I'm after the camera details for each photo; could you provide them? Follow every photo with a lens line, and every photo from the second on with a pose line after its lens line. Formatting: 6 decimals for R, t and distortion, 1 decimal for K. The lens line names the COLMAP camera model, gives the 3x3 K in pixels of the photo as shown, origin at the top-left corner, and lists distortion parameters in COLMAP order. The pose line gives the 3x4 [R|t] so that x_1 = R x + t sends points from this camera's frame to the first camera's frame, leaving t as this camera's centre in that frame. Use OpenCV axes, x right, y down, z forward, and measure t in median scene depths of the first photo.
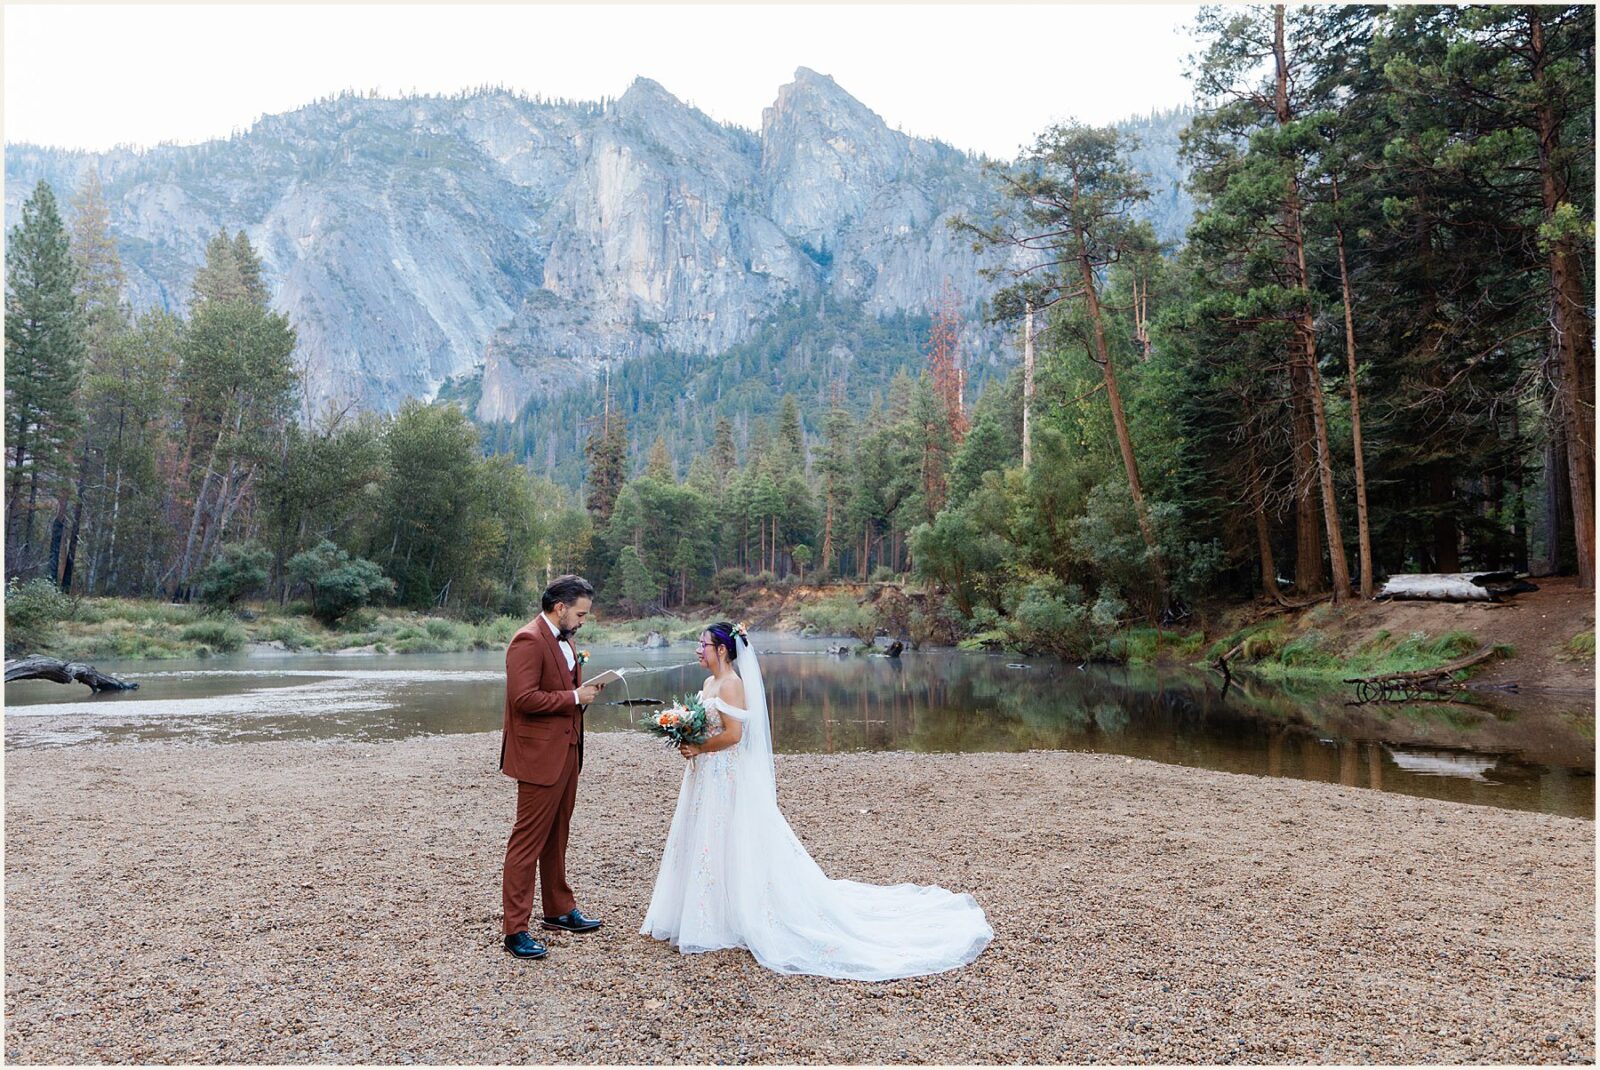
lens RADIAL K [[2134.3, 0, 837.4], [0, 2134.3, 574.2], [0, 0, 1]] dist [0.093518, -0.592656]
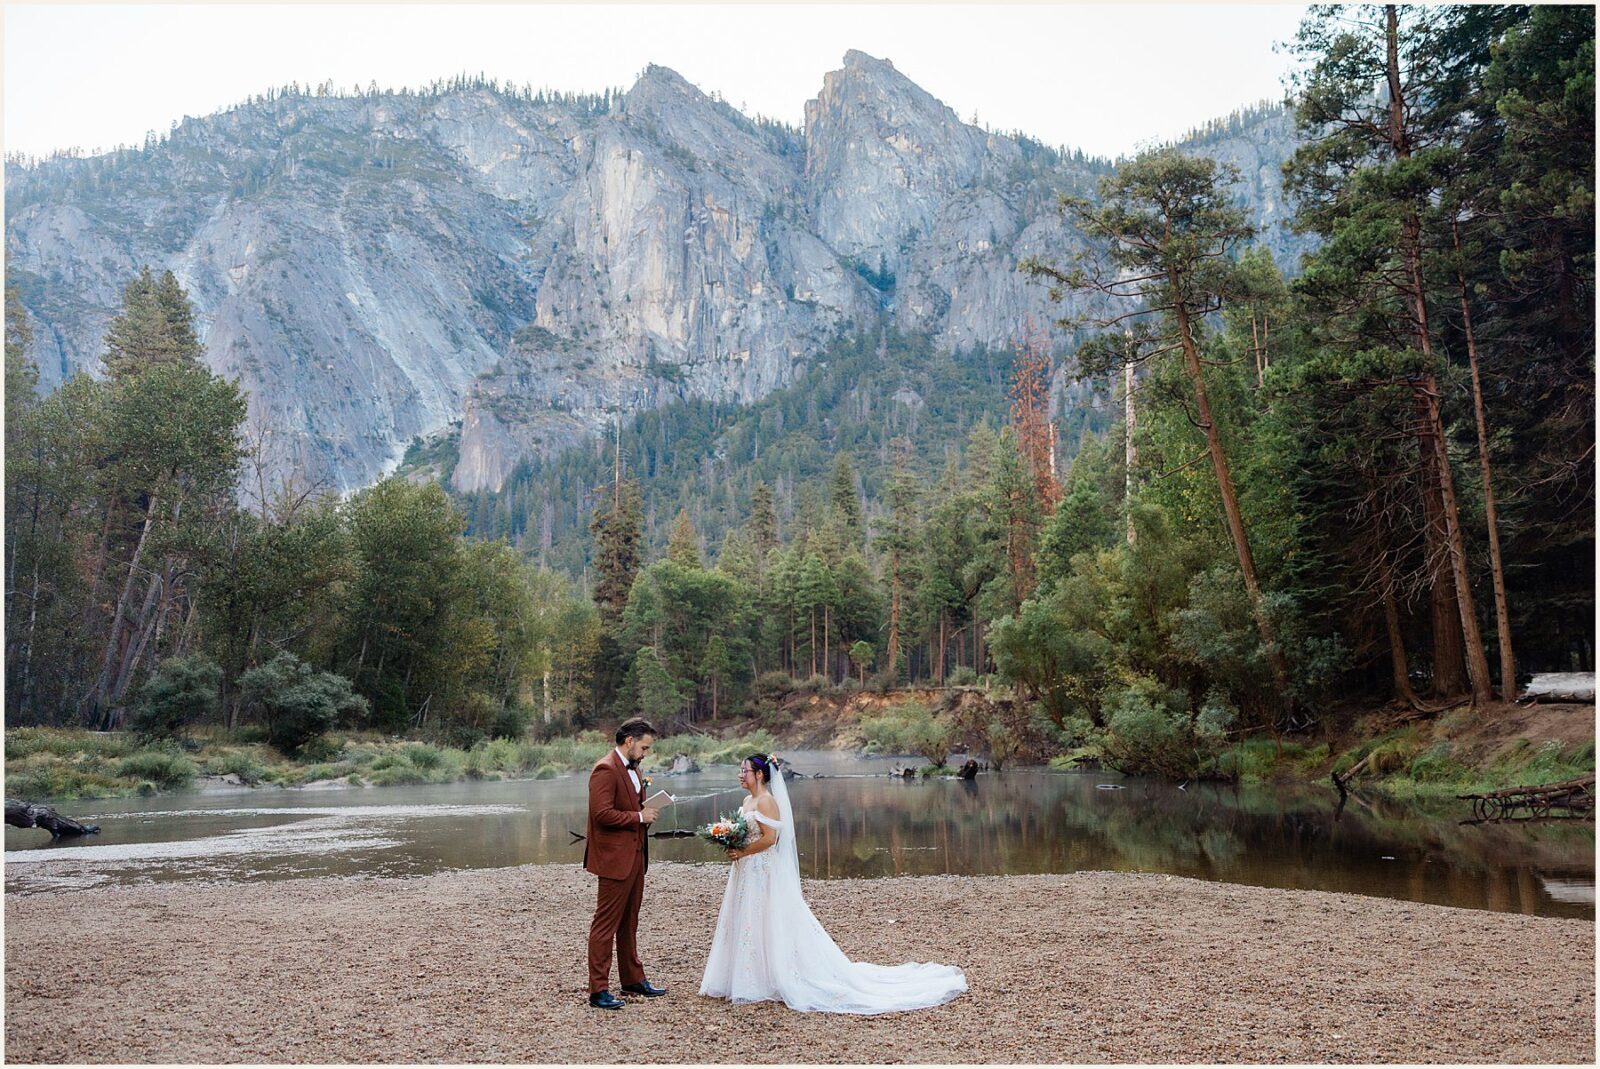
lens RADIAL K [[1291.9, 0, 835.0], [0, 1291.9, 621.1], [0, 0, 1]] dist [0.020331, -0.003808]
pose [[0.999793, -0.018138, 0.009169, -0.030930], [0.018830, 0.996456, -0.081983, 0.018438], [-0.007649, 0.082139, 0.996592, 0.514684]]
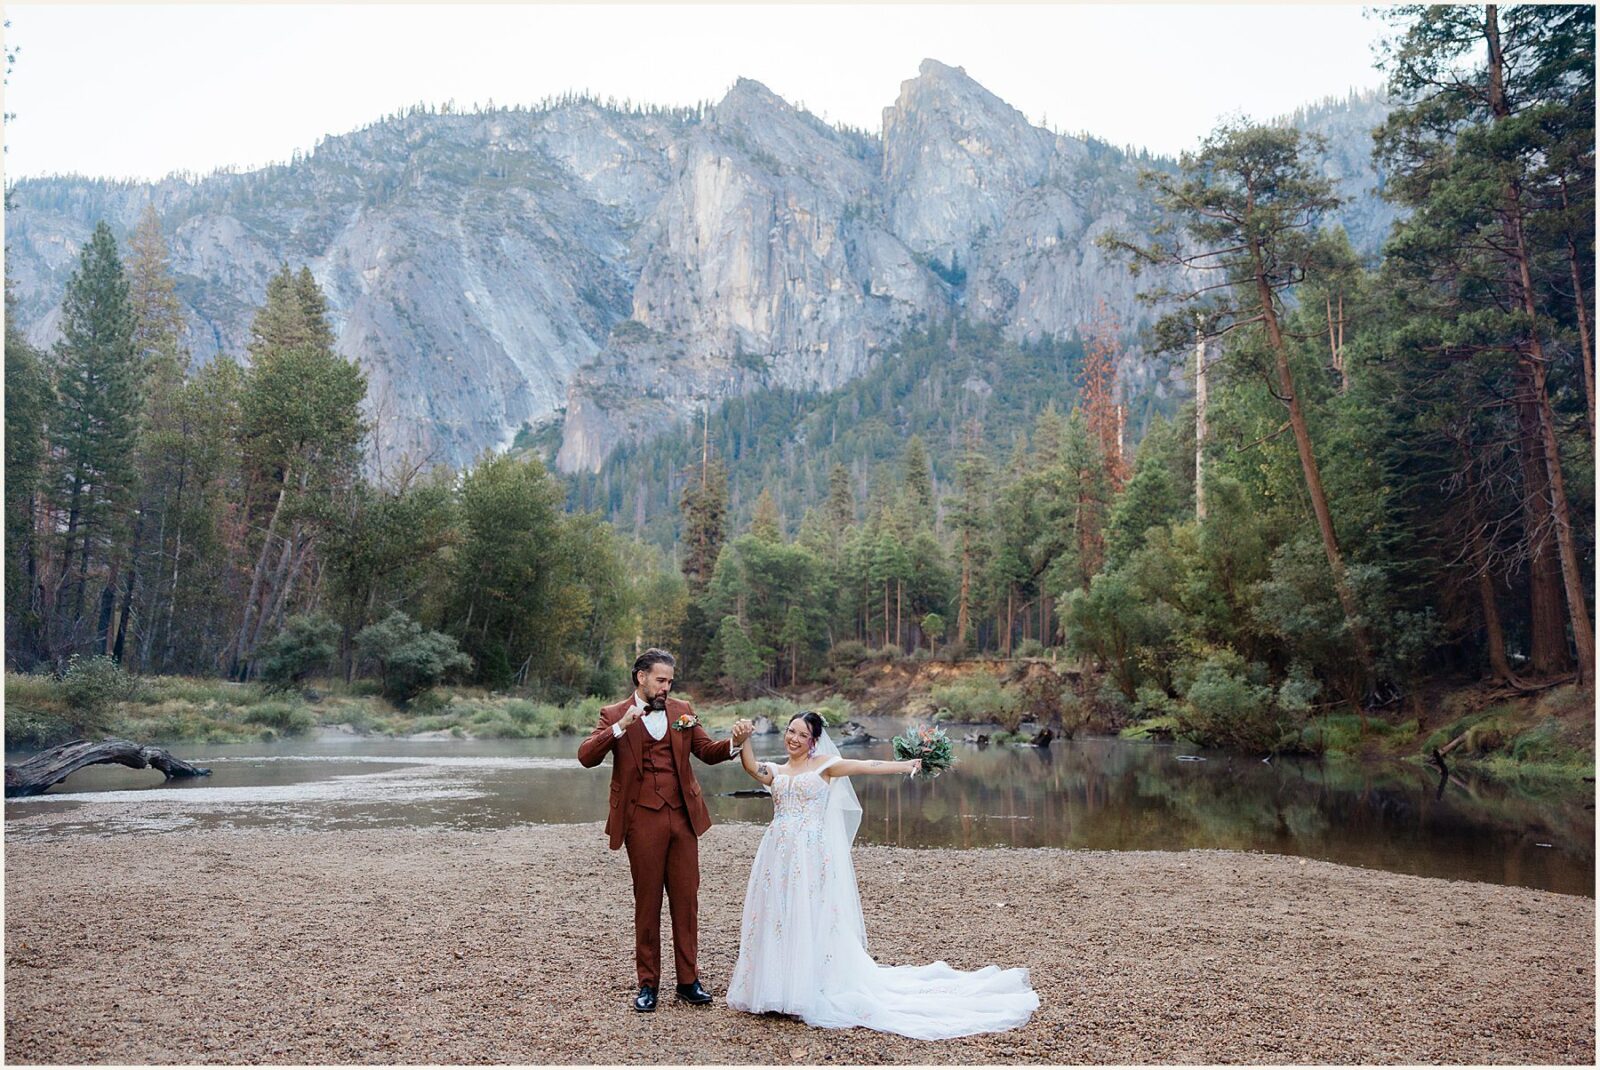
lens RADIAL K [[1800.2, 0, 735.4], [0, 1800.2, 502.1], [0, 0, 1]] dist [0.019201, 0.004379]
pose [[0.992213, -0.010298, -0.124124, -0.005090], [-0.000612, 0.996161, -0.087537, 0.004757], [0.124549, 0.086931, 0.988398, 0.279916]]
